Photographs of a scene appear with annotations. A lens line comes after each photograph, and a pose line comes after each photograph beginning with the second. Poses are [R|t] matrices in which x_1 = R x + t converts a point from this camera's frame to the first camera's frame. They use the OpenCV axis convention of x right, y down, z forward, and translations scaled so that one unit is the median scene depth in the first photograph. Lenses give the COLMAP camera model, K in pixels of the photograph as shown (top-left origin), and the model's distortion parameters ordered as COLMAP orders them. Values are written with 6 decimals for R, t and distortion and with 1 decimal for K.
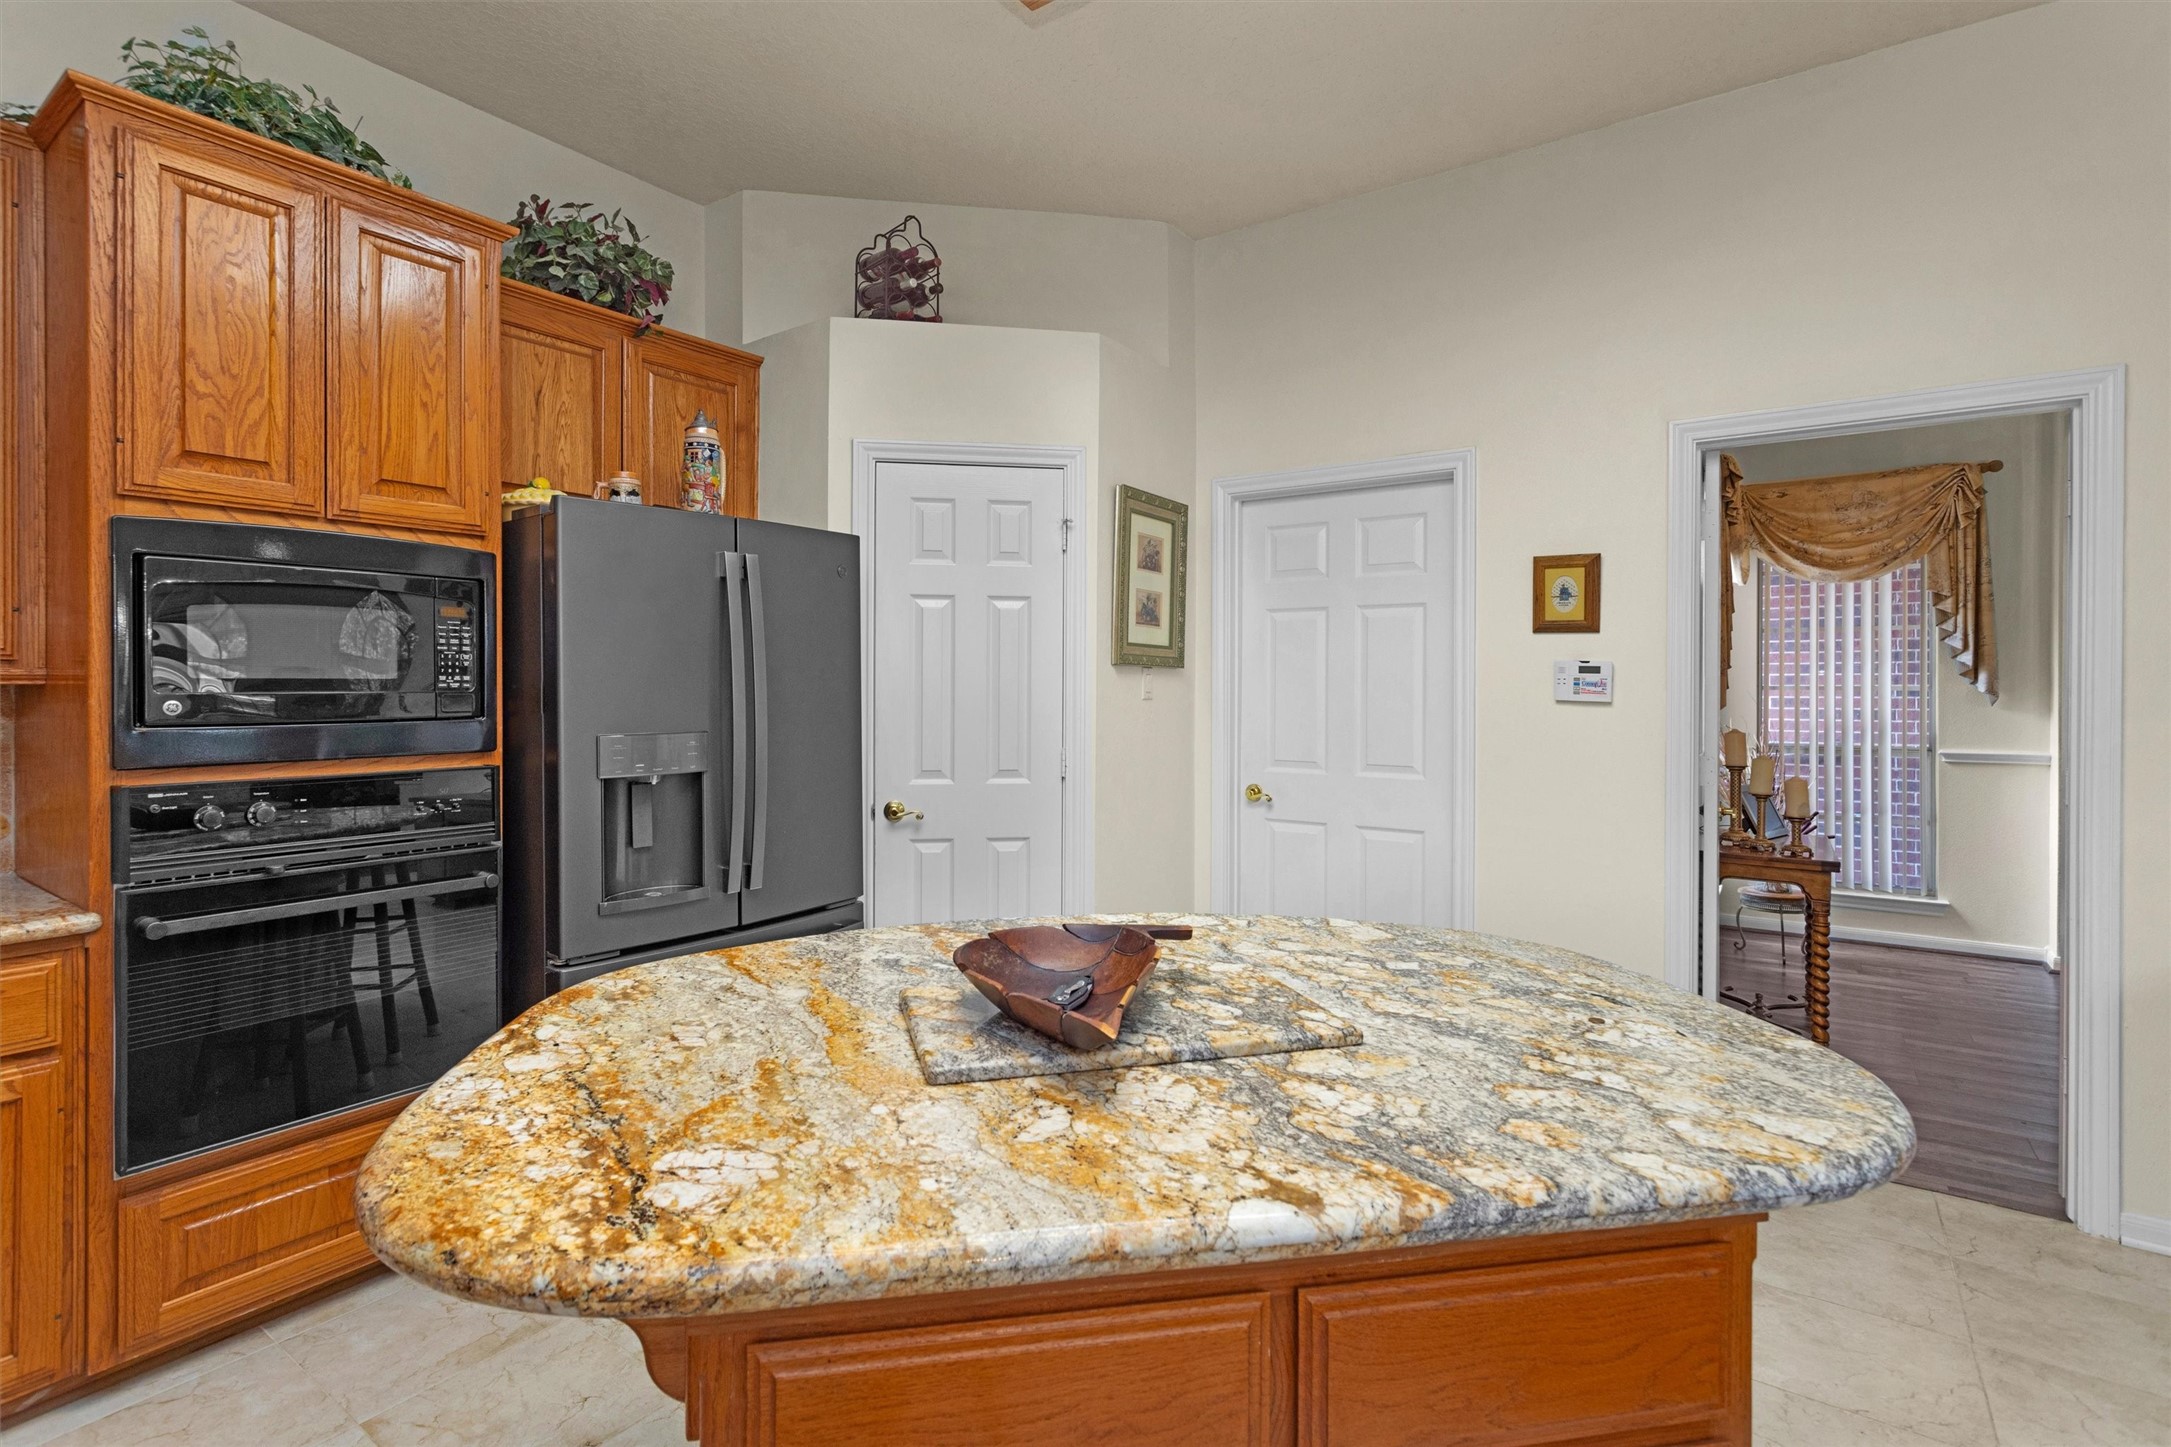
lens RADIAL K [[1037.0, 0, 1019.9], [0, 1037.0, 683.5], [0, 0, 1]] dist [0.001000, 0.001237]
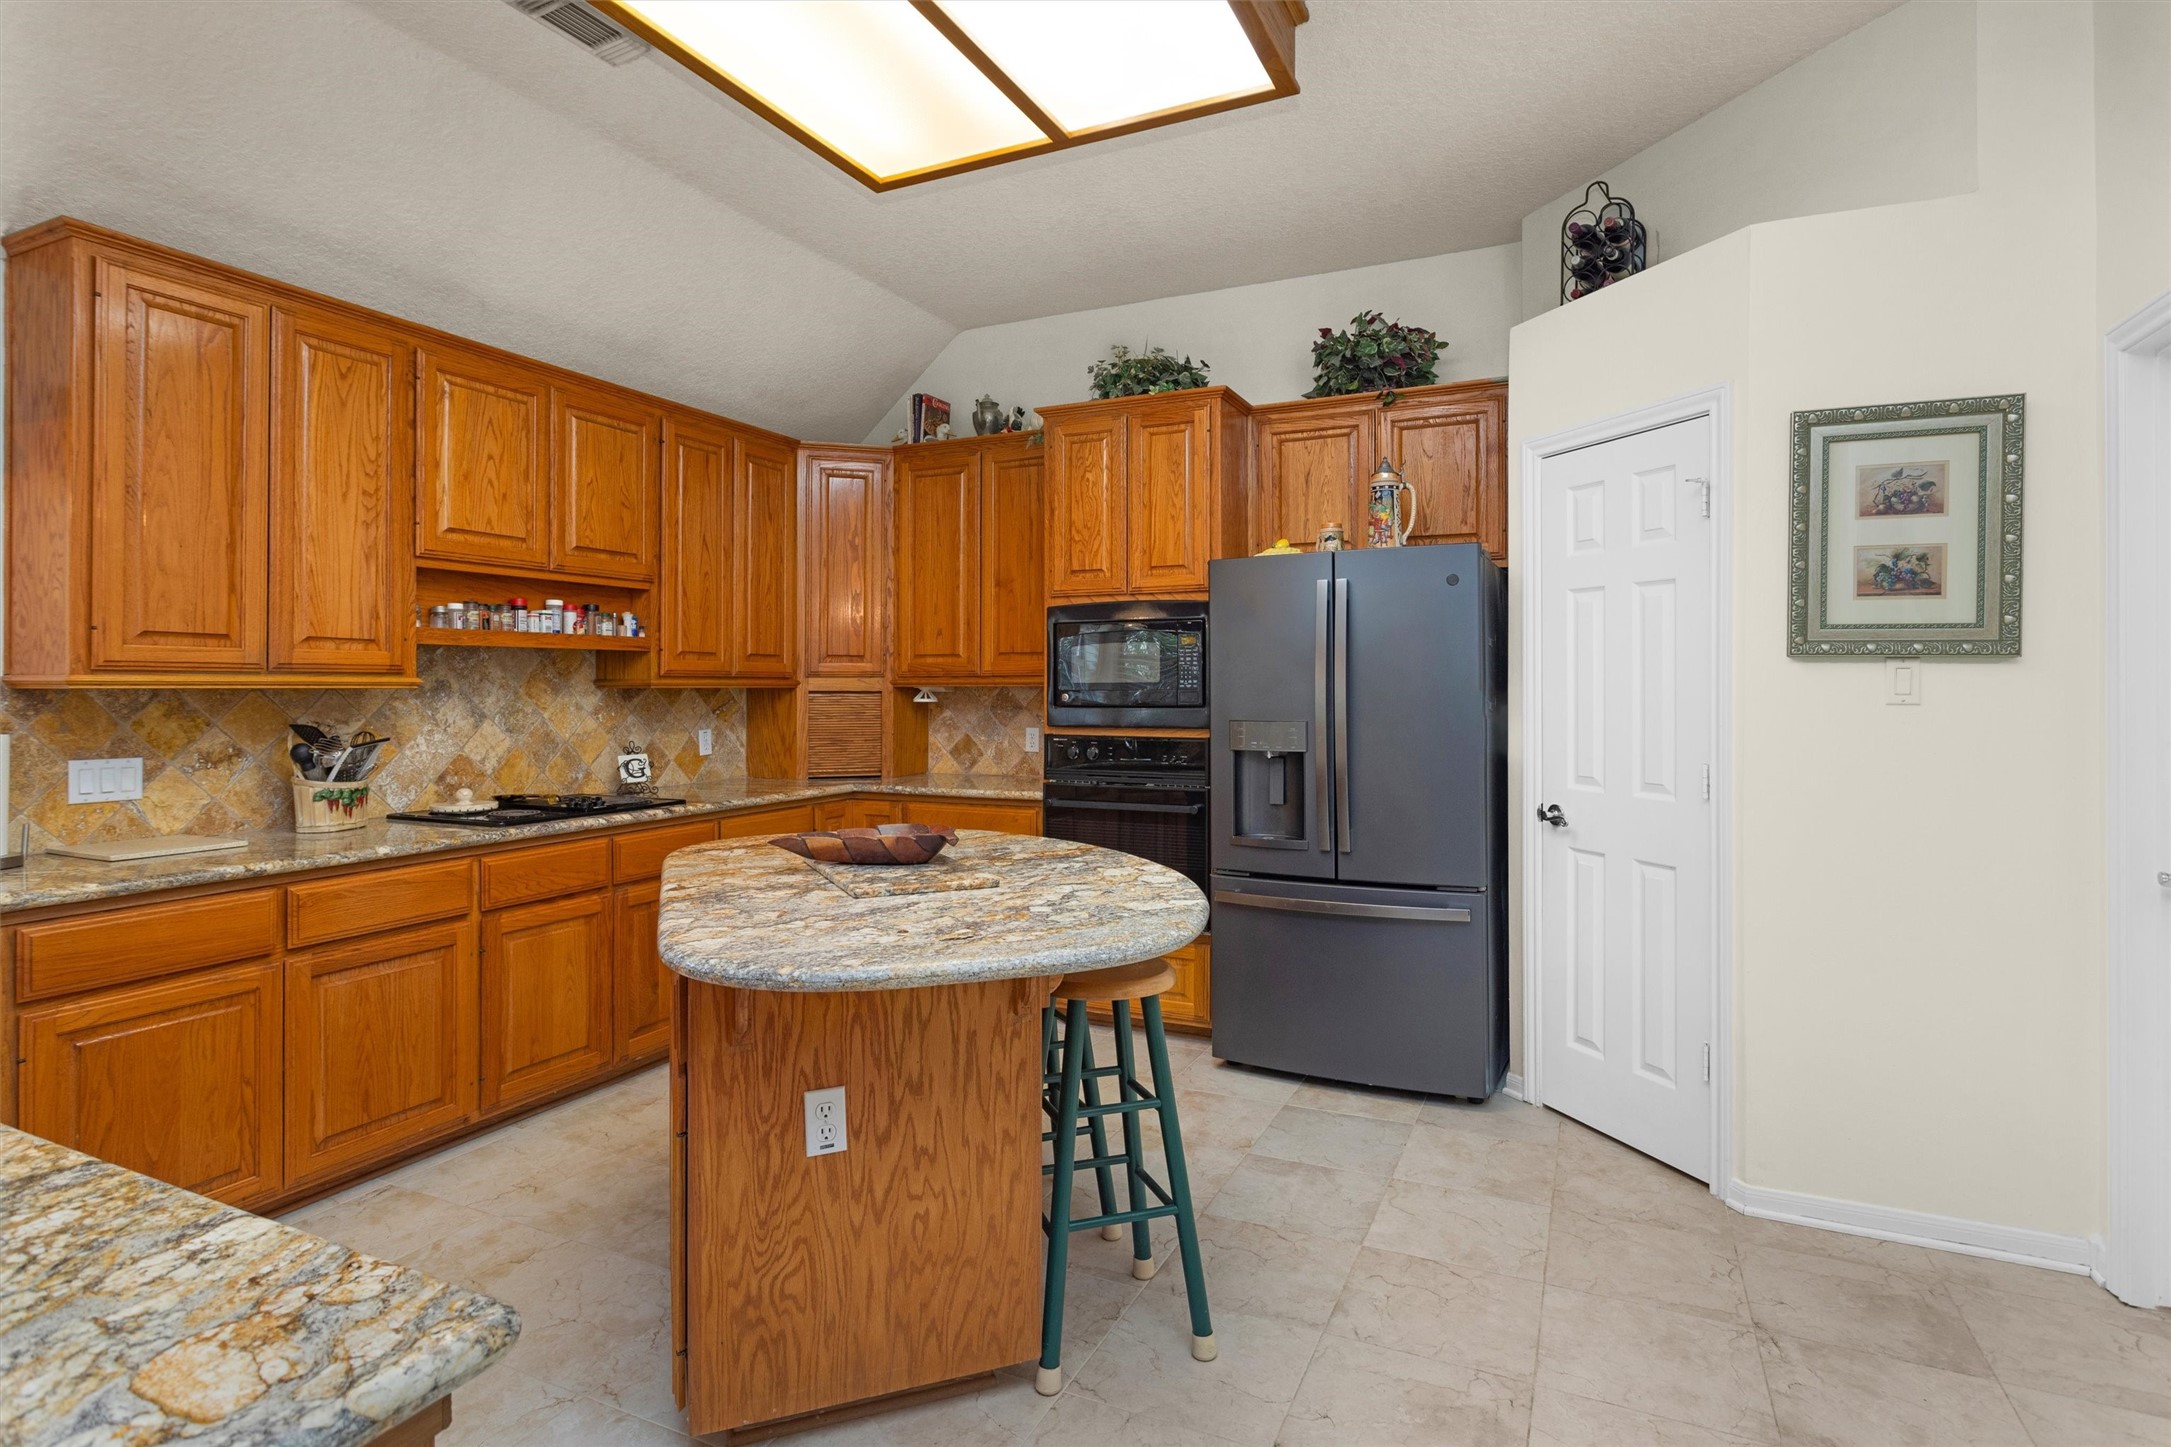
lens RADIAL K [[1101.5, 0, 1120.5], [0, 1101.5, 679.9], [0, 0, 1]] dist [-0.005490, 0.000991]
pose [[0.213014, -0.006346, -0.977029, 0.888679], [0.005664, 0.999970, -0.005260, 0.000235], [0.977033, -0.004413, 0.213044, 0.426224]]
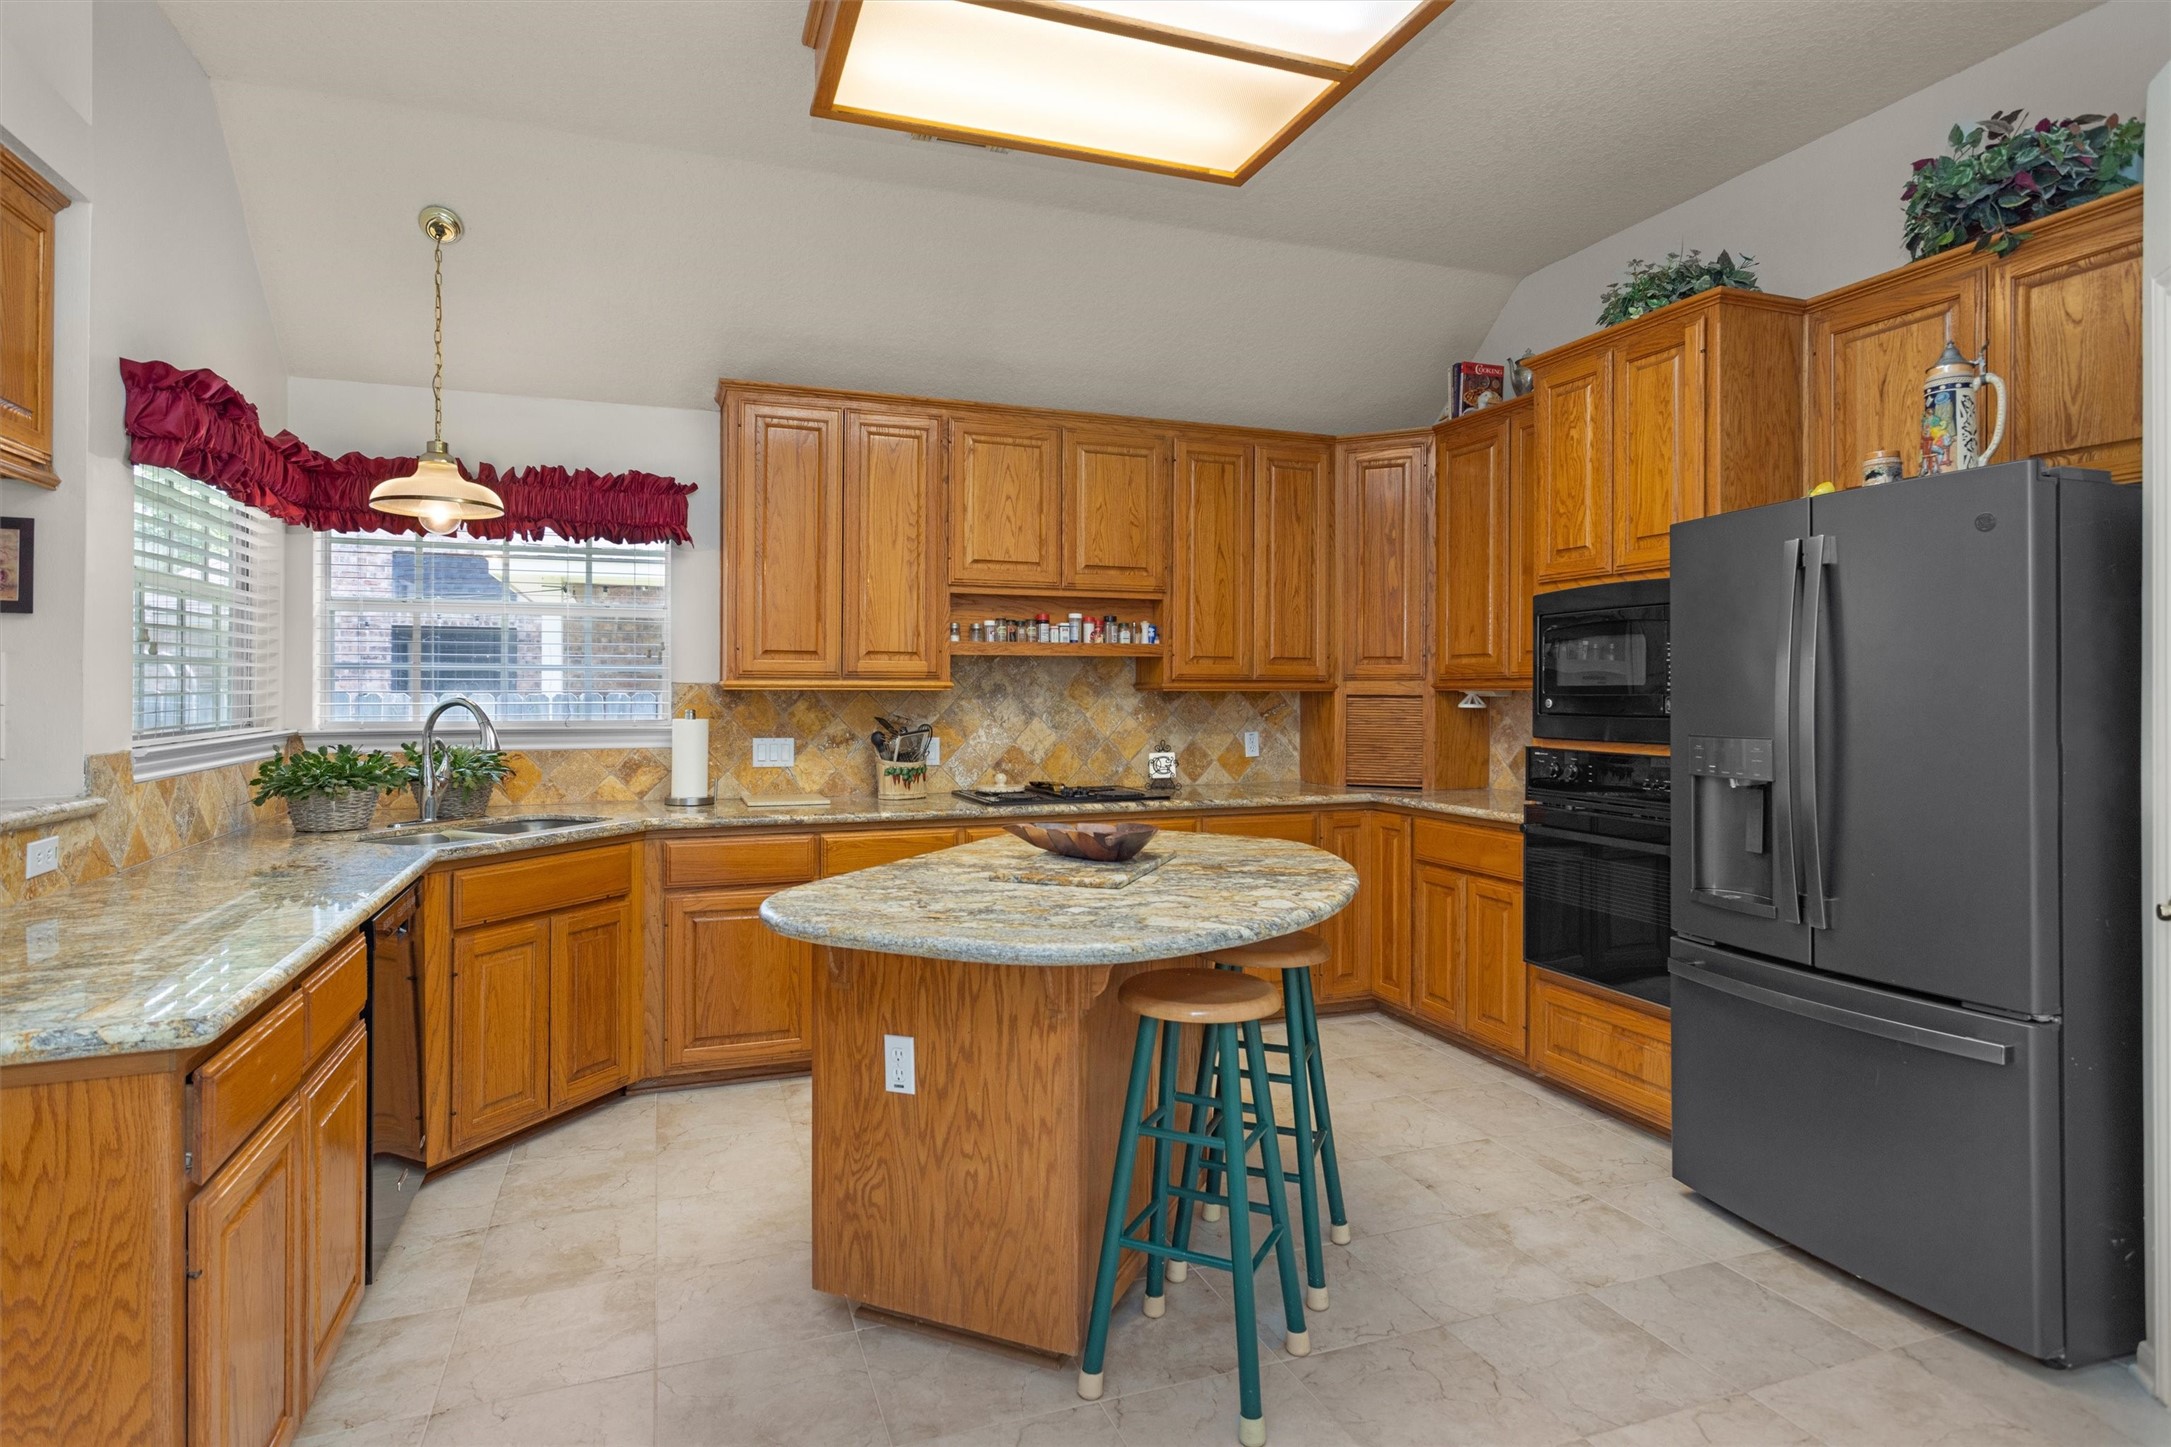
lens RADIAL K [[1199.9, 0, 1080.2], [0, 1199.9, 687.3], [0, 0, 1]] dist [-0.002695, 0.005881]
pose [[-0.546459, -0.004111, -0.837475, 0.833520], [0.001660, 0.999981, -0.005992, 0.004551], [0.837484, -0.004665, -0.546442, 0.951487]]
